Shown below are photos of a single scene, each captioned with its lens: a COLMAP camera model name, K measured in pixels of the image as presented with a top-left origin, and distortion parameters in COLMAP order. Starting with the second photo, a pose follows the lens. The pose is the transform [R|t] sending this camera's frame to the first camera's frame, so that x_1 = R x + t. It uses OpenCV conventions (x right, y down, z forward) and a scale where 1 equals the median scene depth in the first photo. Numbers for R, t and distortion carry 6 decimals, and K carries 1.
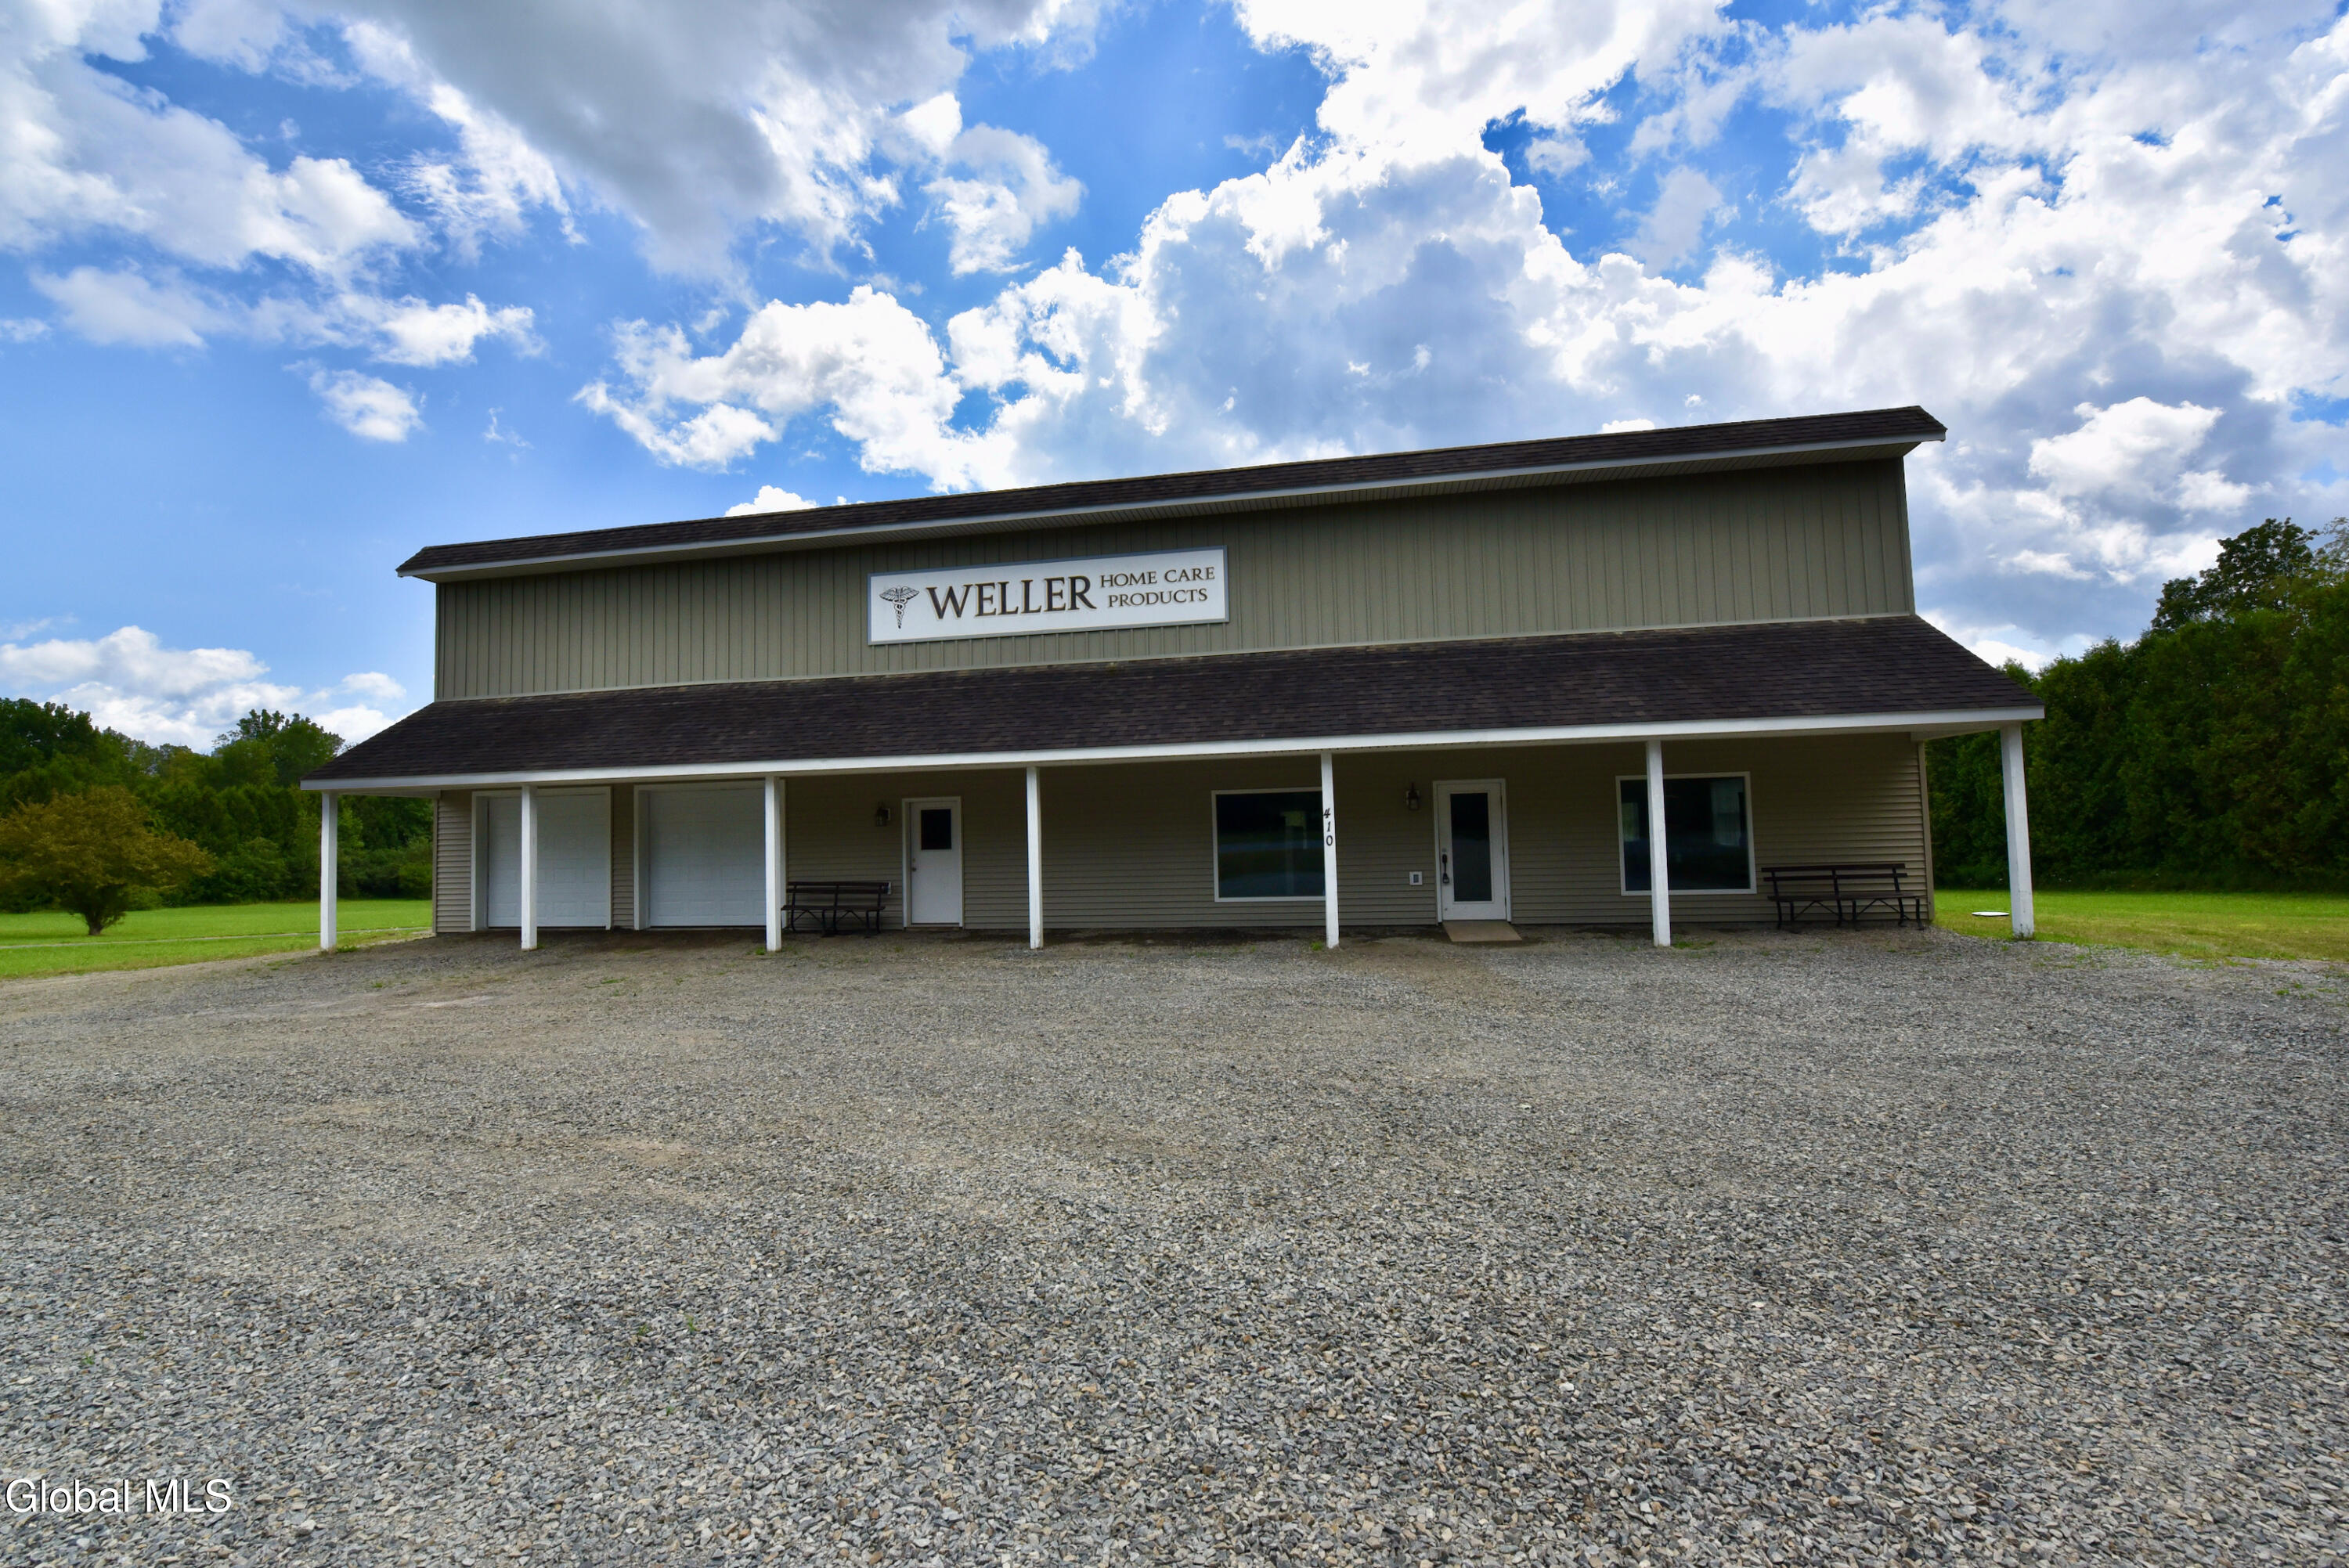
lens RADIAL K [[948.6, 0, 1225.3], [0, 948.6, 774.0], [0, 0, 1]] dist [-0.012700, -0.000518]
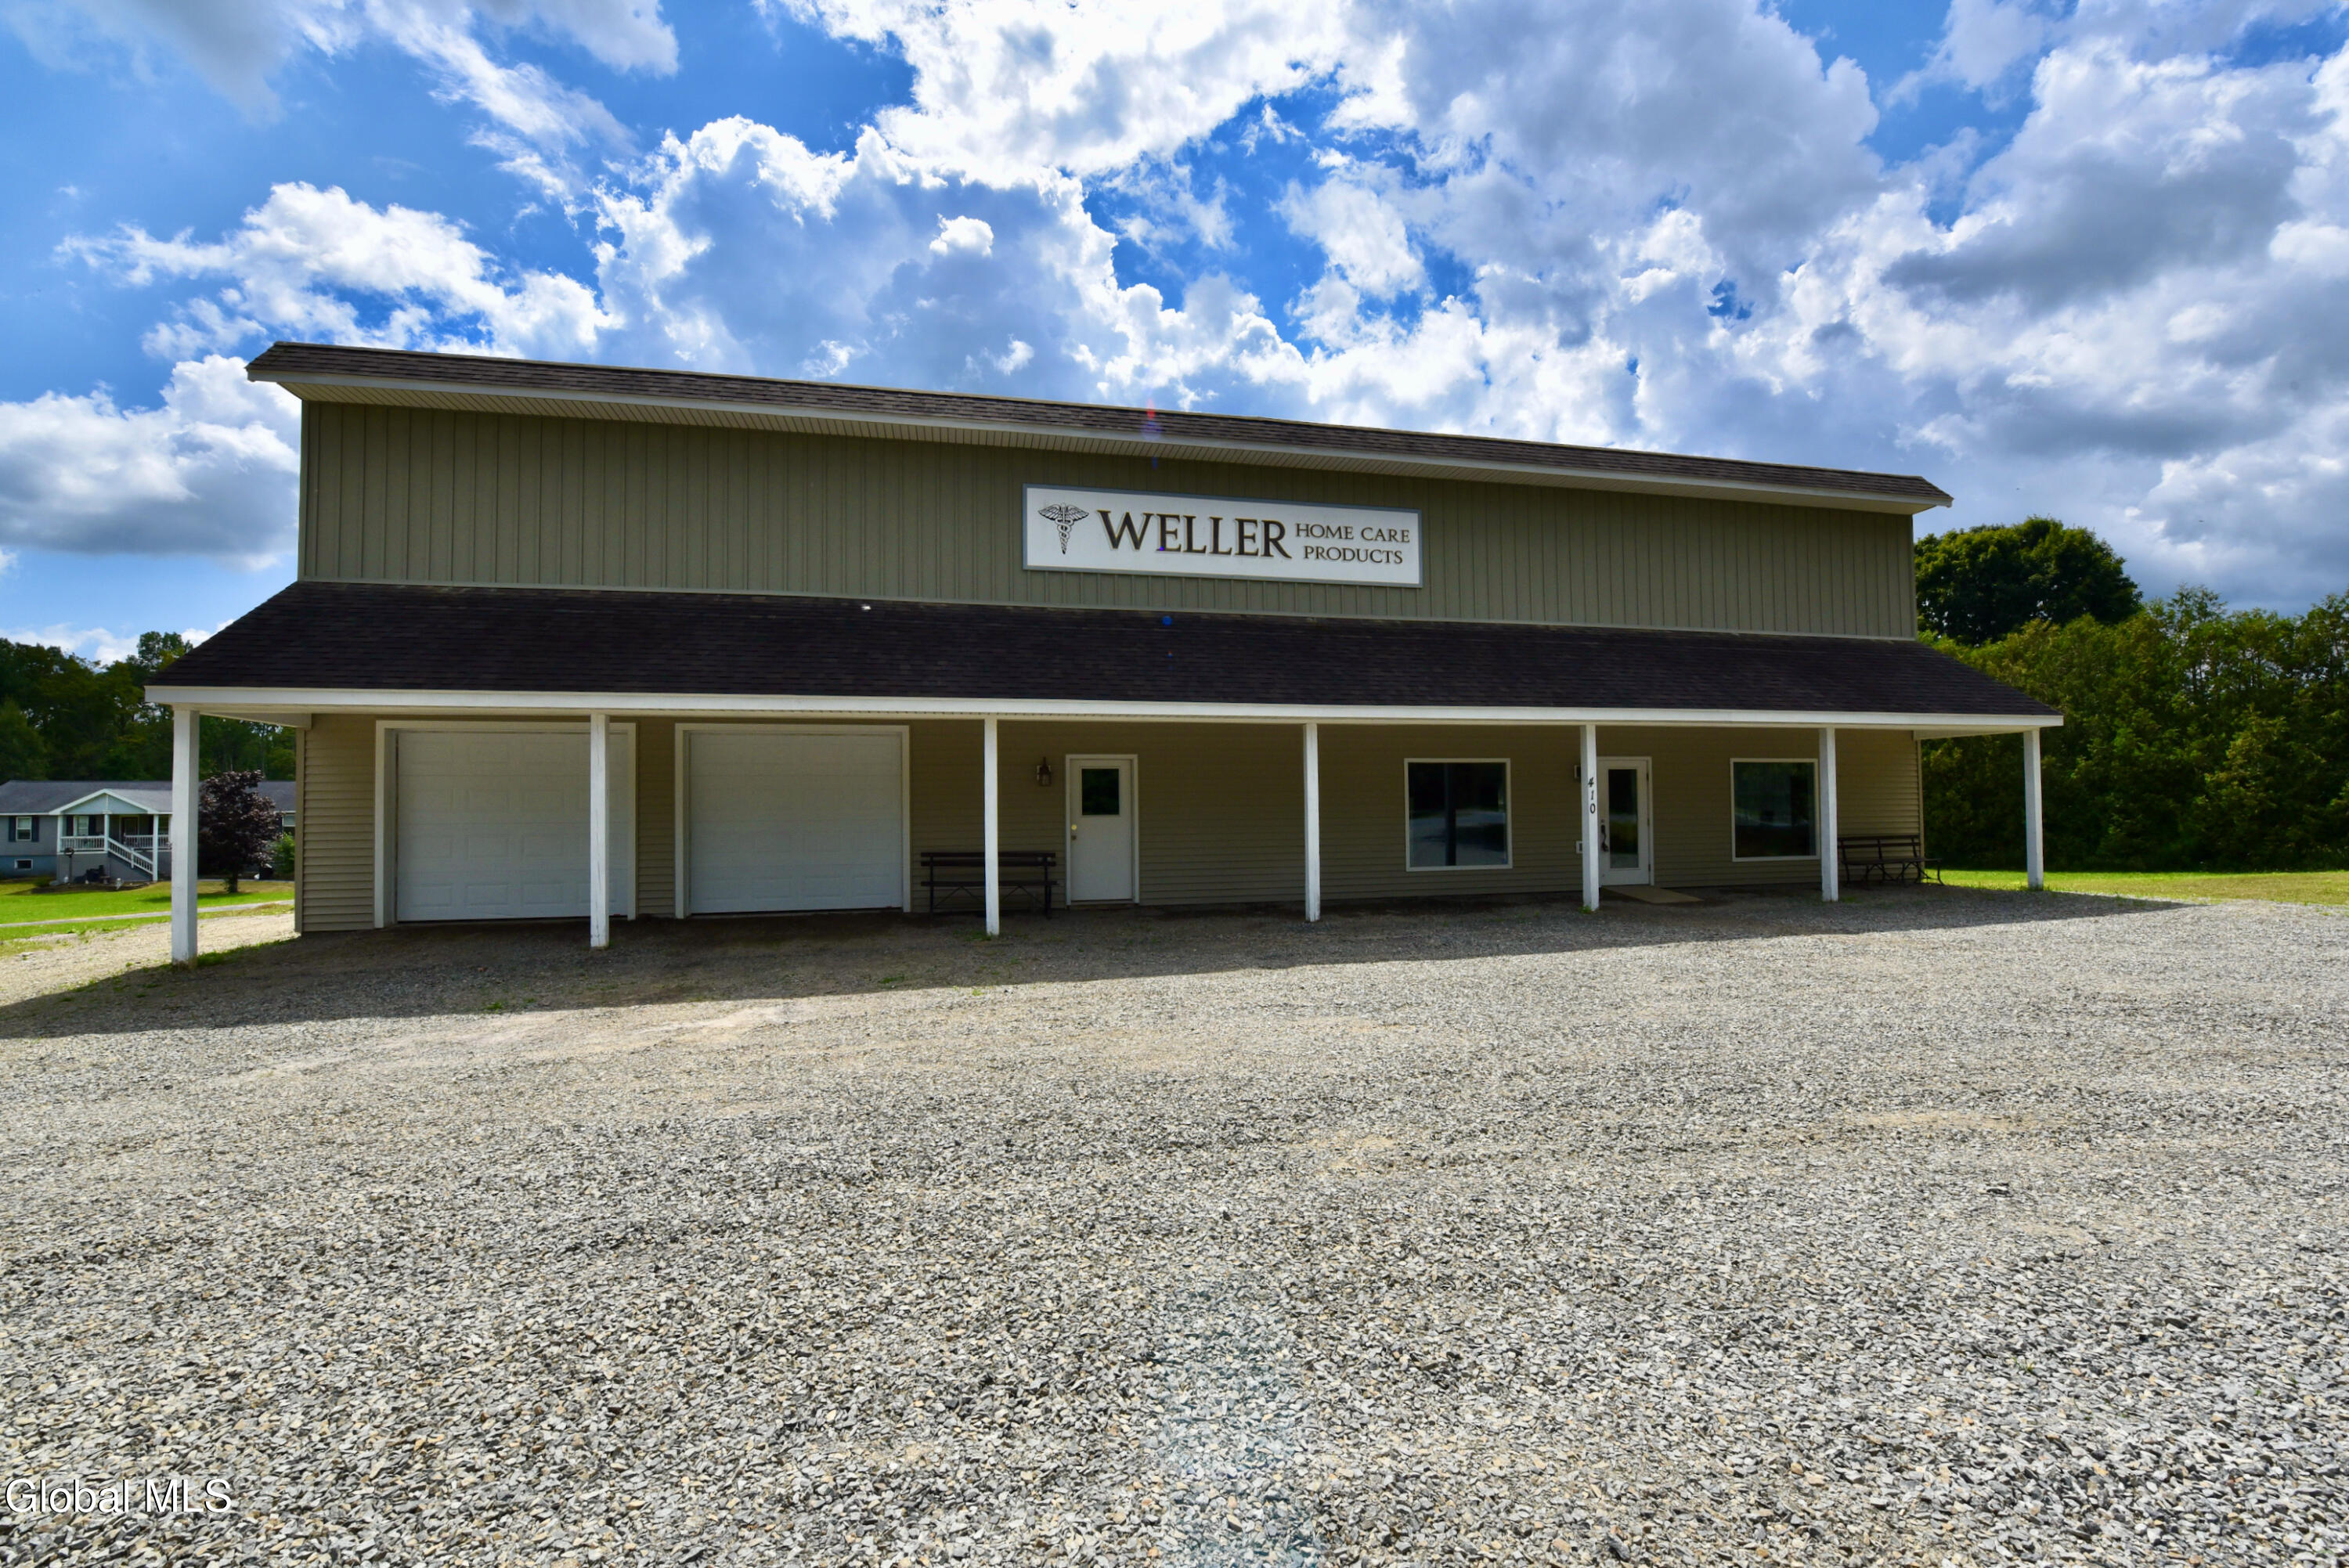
lens RADIAL K [[1040.2, 0, 1145.2], [0, 1040.2, 785.4], [0, 0, 1]] dist [0.000175, 0.000849]
pose [[0.914517, 0.025569, 0.403739, -0.663473], [-0.040091, 0.998816, 0.027554, 0.025213], [-0.402556, -0.041385, 0.914459, 0.113658]]
